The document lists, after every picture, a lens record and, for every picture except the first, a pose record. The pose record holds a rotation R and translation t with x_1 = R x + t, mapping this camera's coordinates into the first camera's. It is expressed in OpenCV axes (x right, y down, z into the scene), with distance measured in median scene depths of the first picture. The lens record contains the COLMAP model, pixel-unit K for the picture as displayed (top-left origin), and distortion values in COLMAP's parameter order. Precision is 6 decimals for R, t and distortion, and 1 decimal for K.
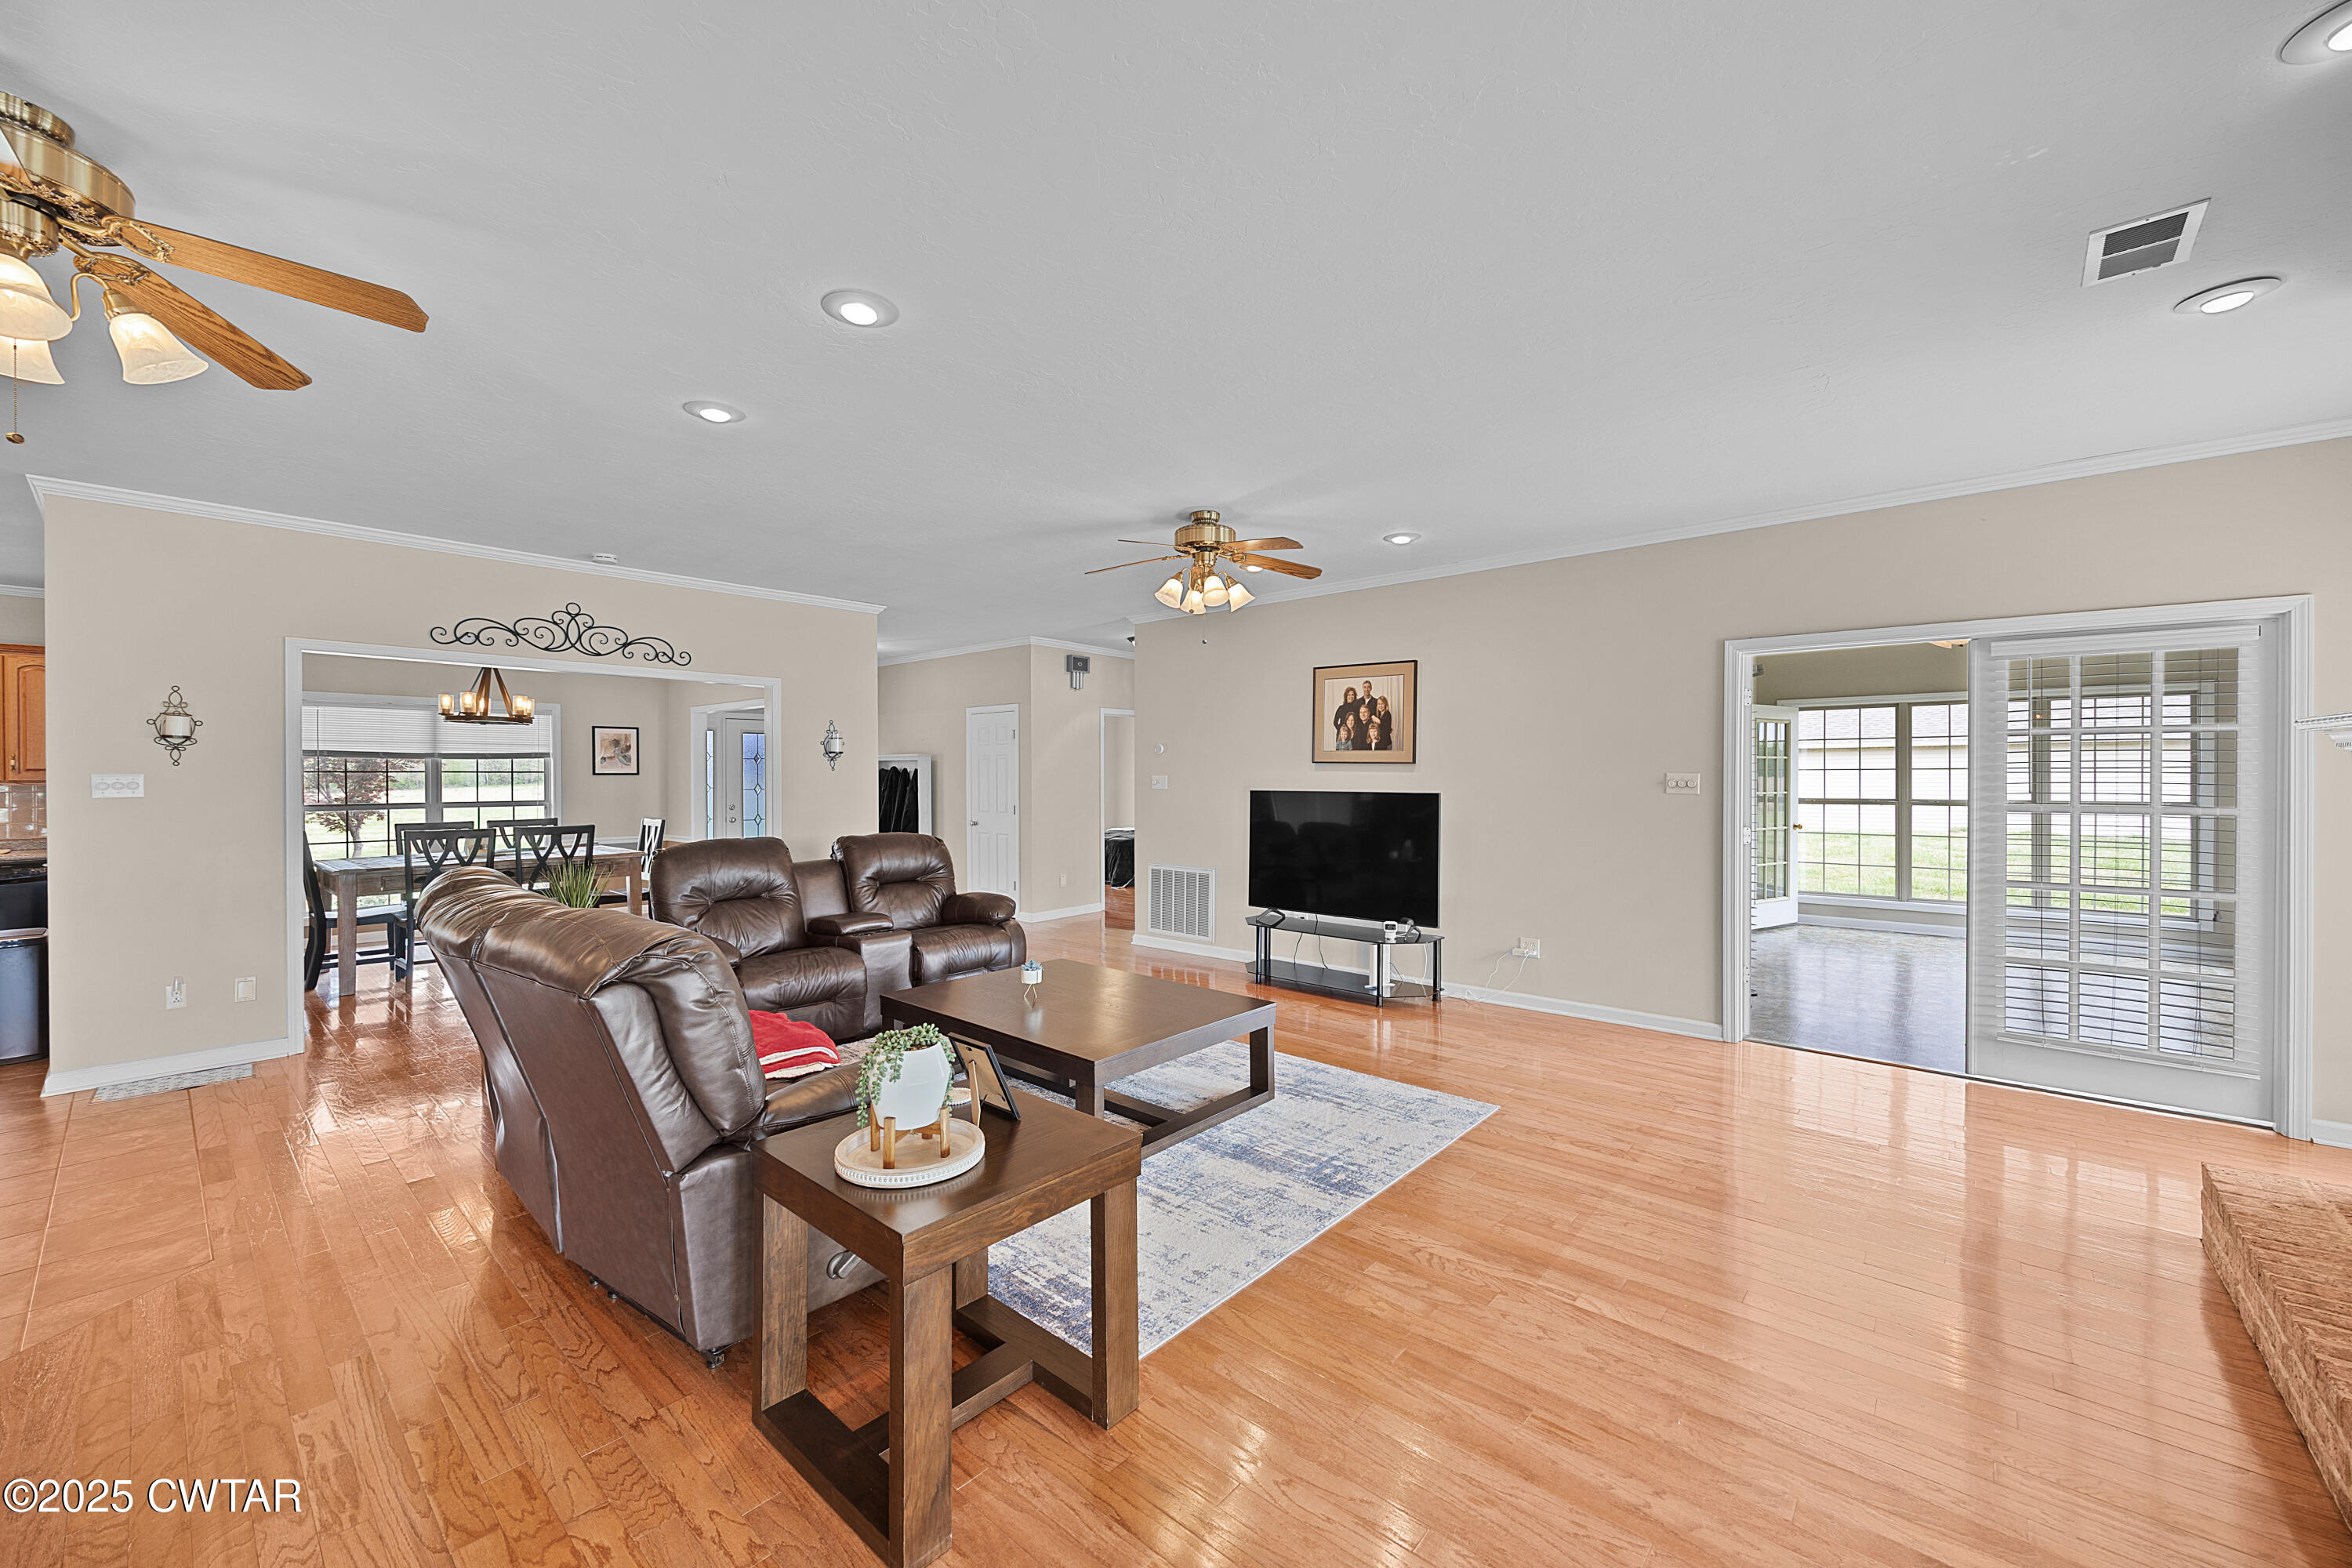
lens RADIAL K [[907.6, 0, 1183.0], [0, 907.6, 775.9], [0, 0, 1]] dist [-0.000319, 0.000298]
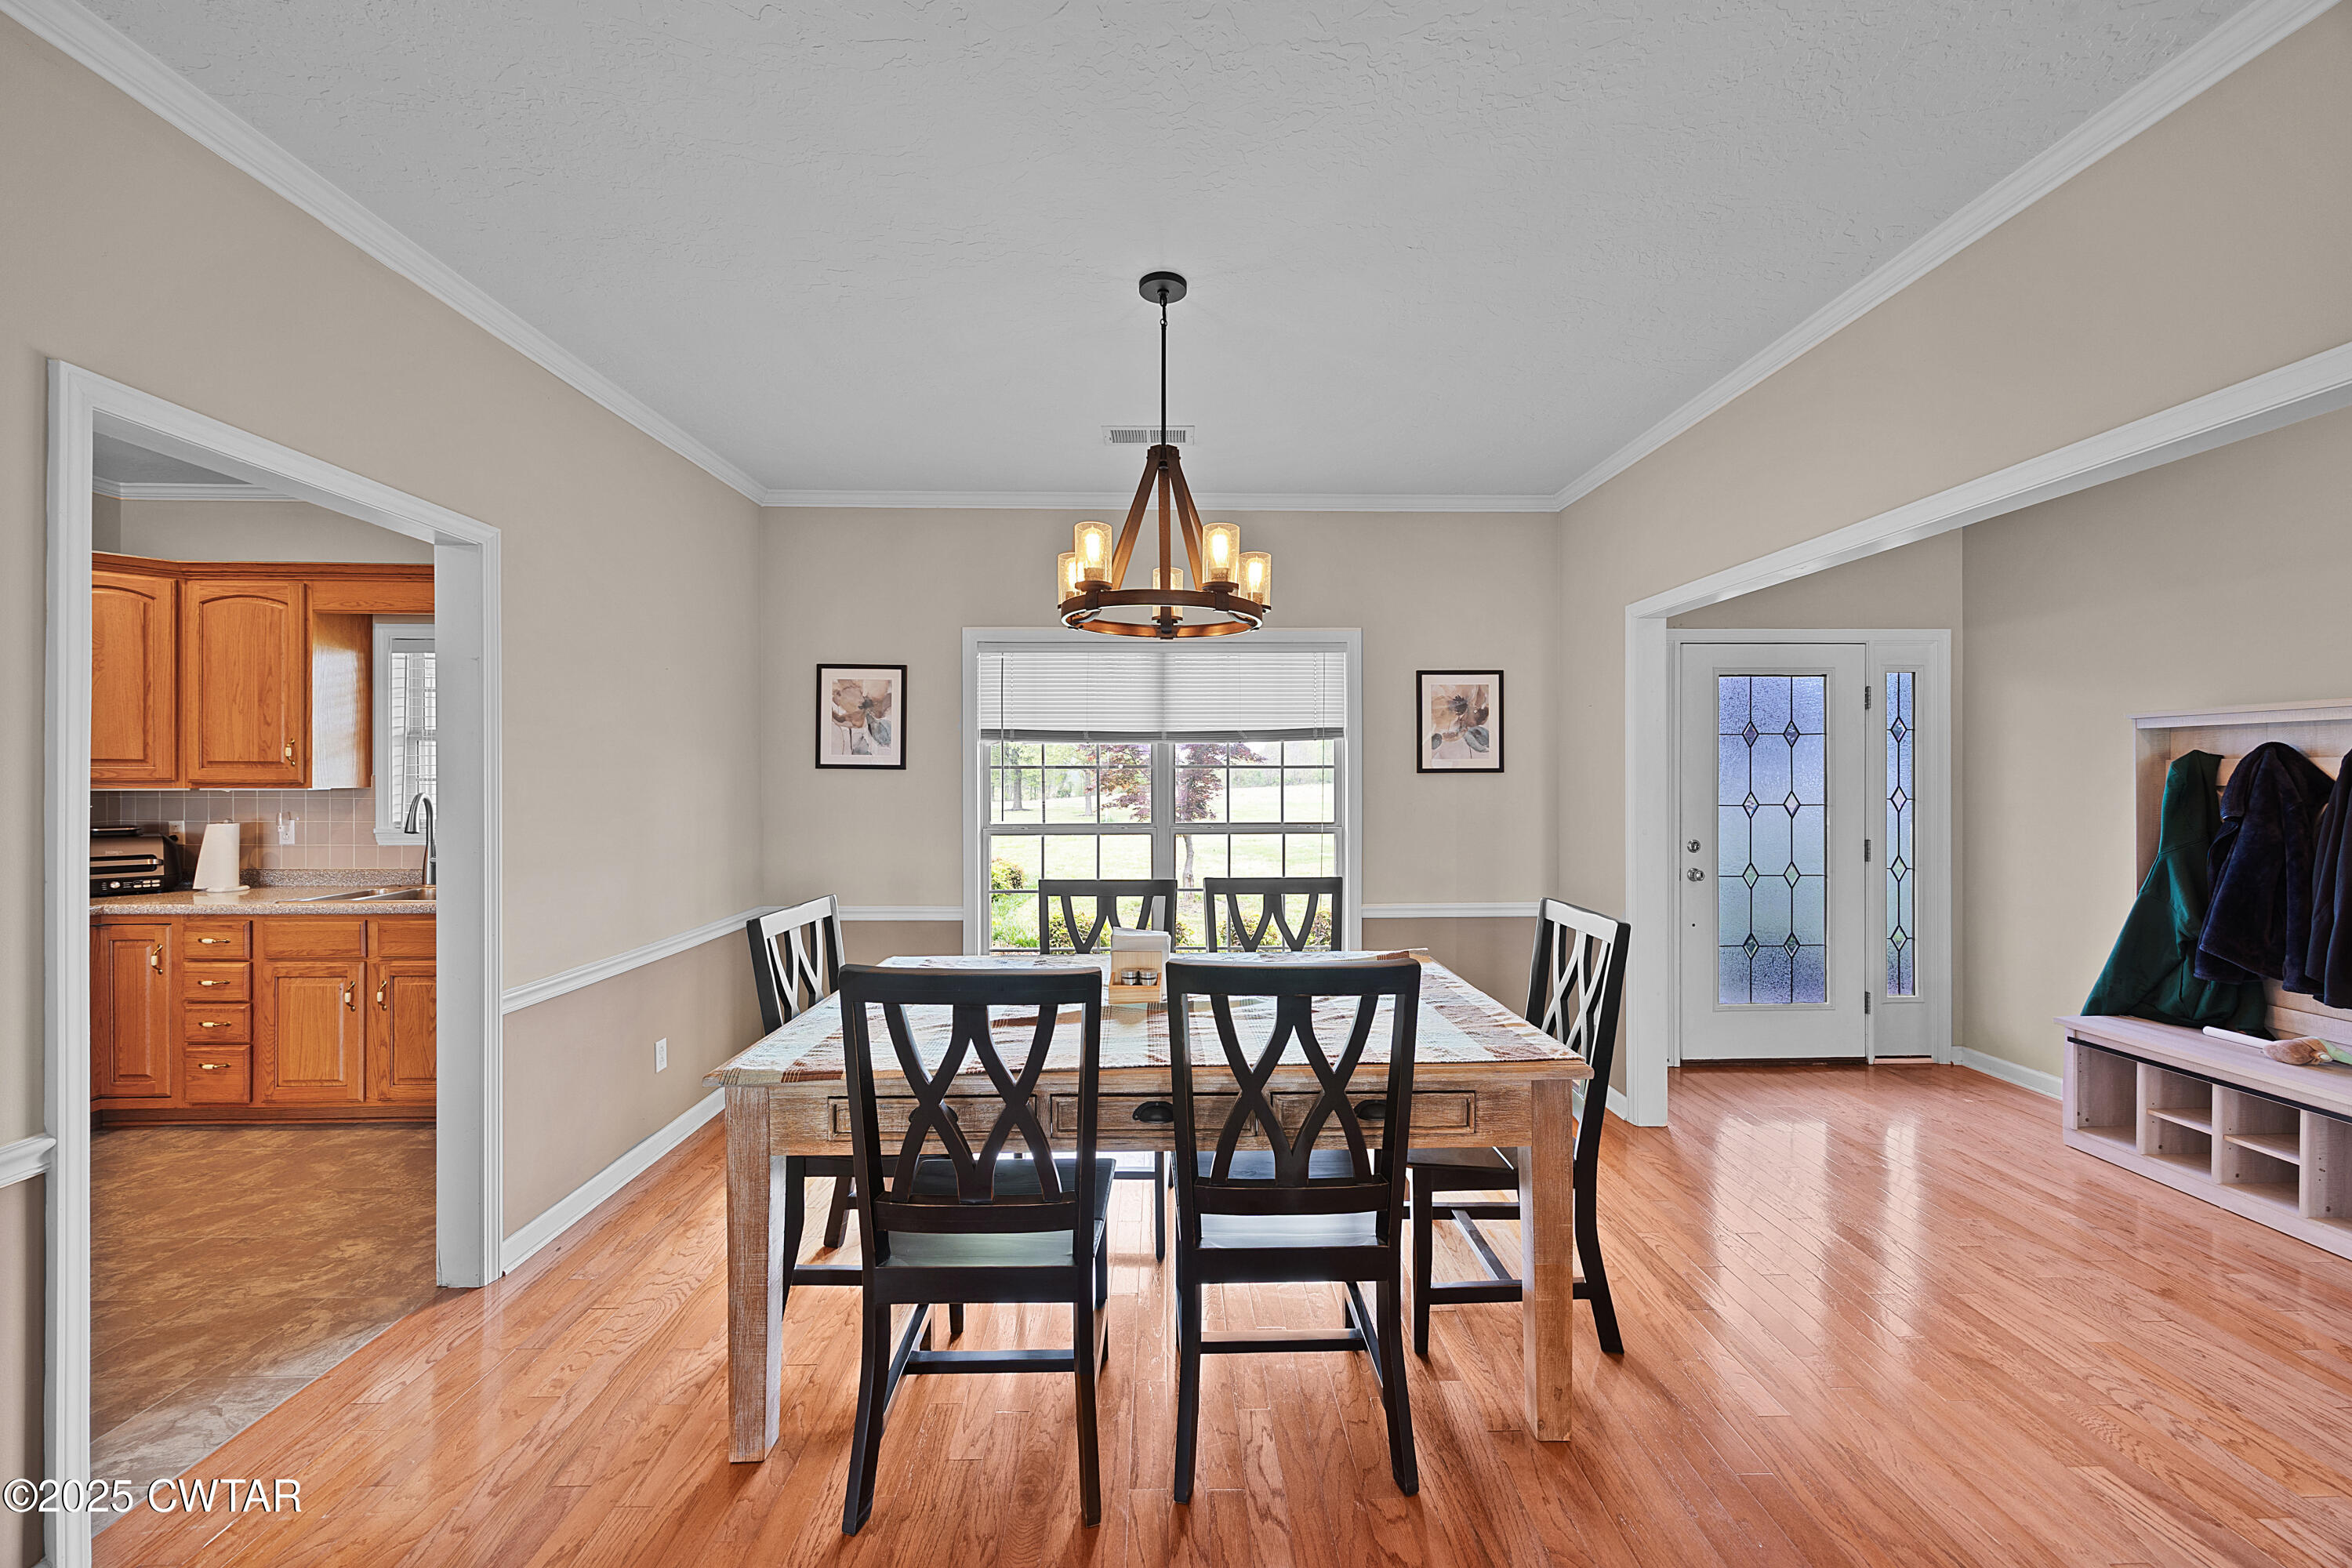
lens RADIAL K [[907.6, 0, 1182.9], [0, 907.6, 775.9], [0, 0, 1]] dist [-0.000319, 0.000298]
pose [[0.672462, 0.001384, -0.740131, -0.595076], [-0.001686, 0.999999, 0.000338, 0.001229], [0.740130, 0.001021, 0.672463, 0.920083]]
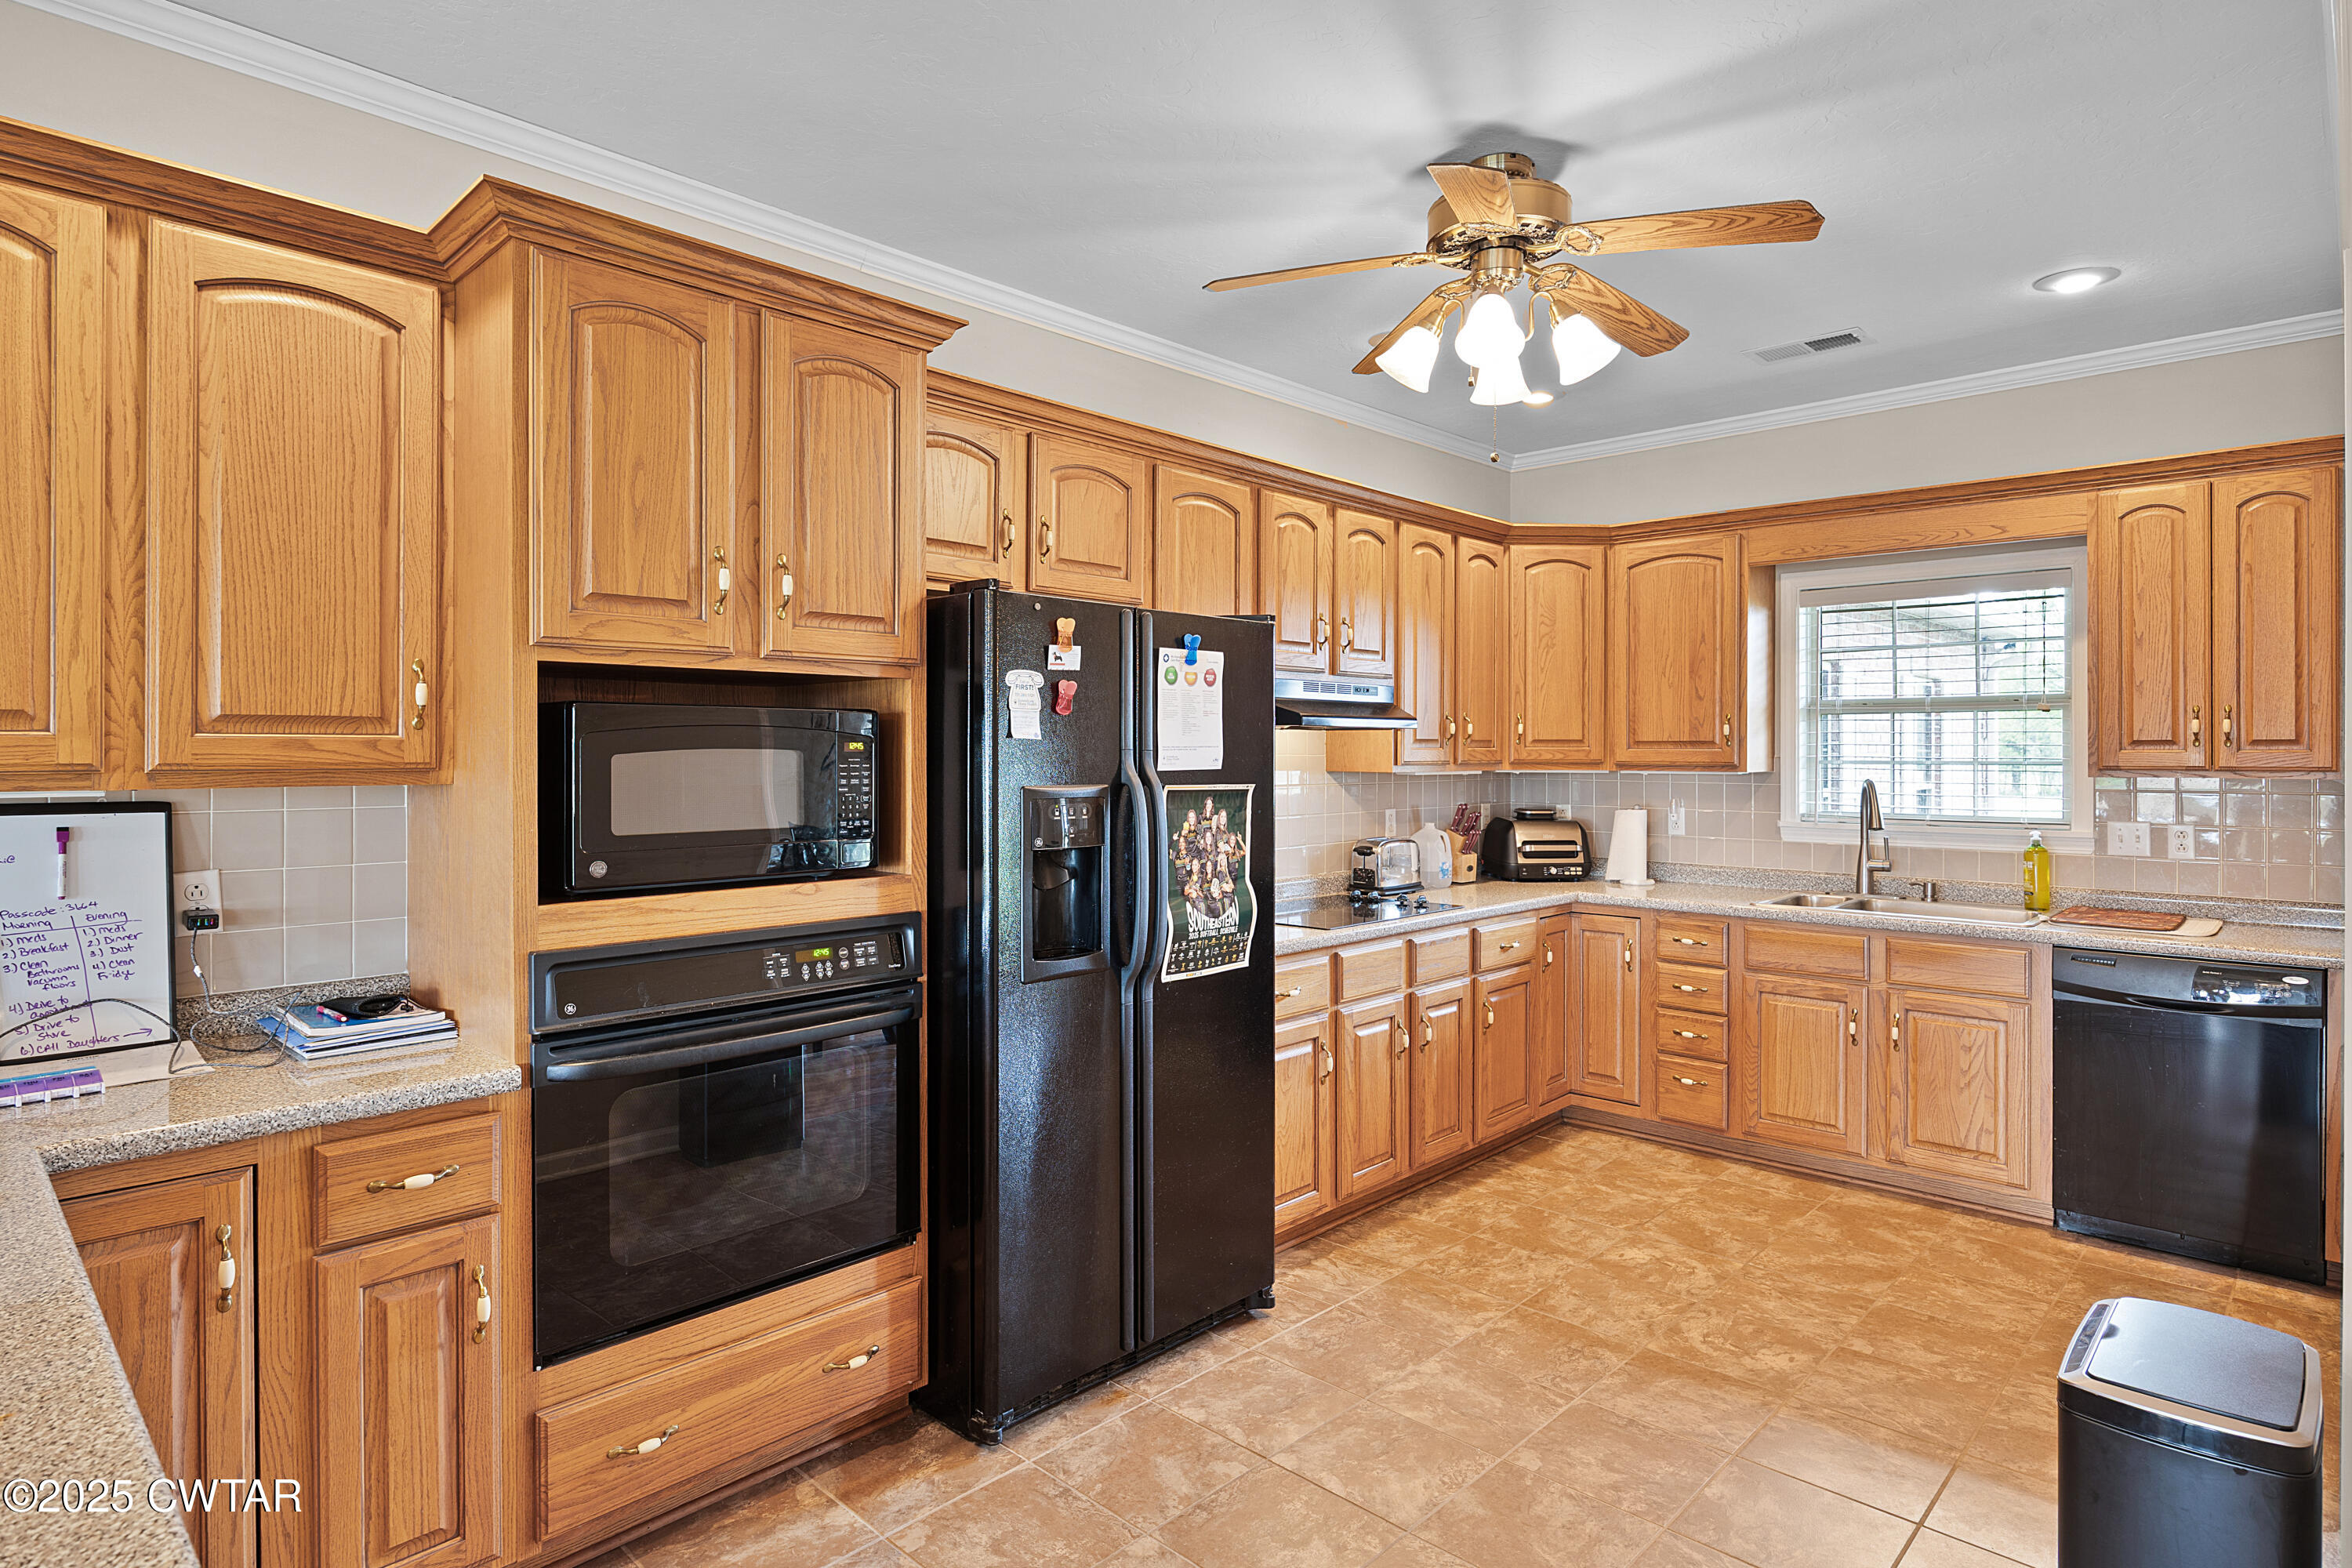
lens RADIAL K [[1257.2, 0, 1198.6], [0, 1257.2, 756.6], [0, 0, 1]] dist [0.001639, -0.000864]
pose [[-0.036833, 0.005601, -0.999306, -0.720919], [-0.002777, 0.999980, 0.005707, -0.001733], [0.999318, 0.002985, -0.036817, 0.569928]]
